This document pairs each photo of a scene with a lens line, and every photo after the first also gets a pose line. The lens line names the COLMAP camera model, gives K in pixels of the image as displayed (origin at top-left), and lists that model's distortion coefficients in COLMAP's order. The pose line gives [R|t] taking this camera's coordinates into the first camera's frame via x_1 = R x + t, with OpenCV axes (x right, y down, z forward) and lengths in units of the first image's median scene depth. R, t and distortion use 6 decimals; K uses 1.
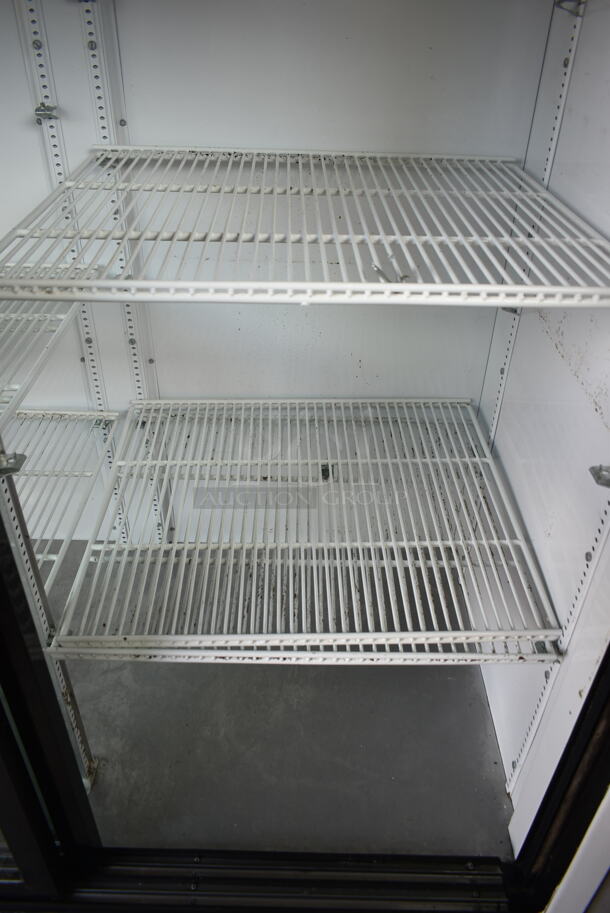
lens RADIAL K [[699.3, 0, 301.8], [0, 699.3, 453.0], [0, 0, 1]] dist [-0.018550, 0.008321]
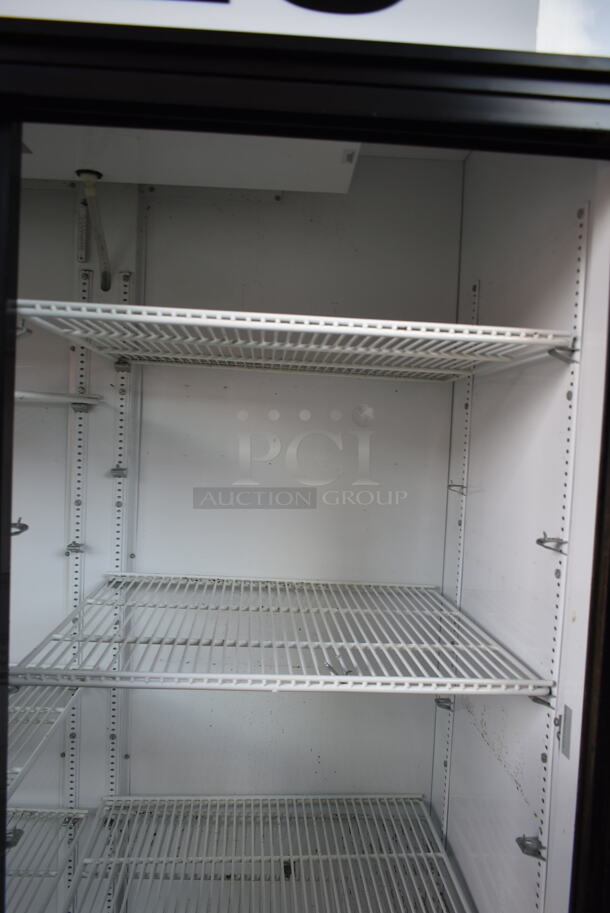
lens RADIAL K [[699.0, 0, 305.9], [0, 699.0, 461.1], [0, 0, 1]] dist [-0.017933, 0.007391]
pose [[0.998061, 0.023653, 0.057574, -0.014087], [0.010824, 0.844942, -0.534748, 0.075885], [-0.061295, 0.534334, 0.843048, -0.213546]]
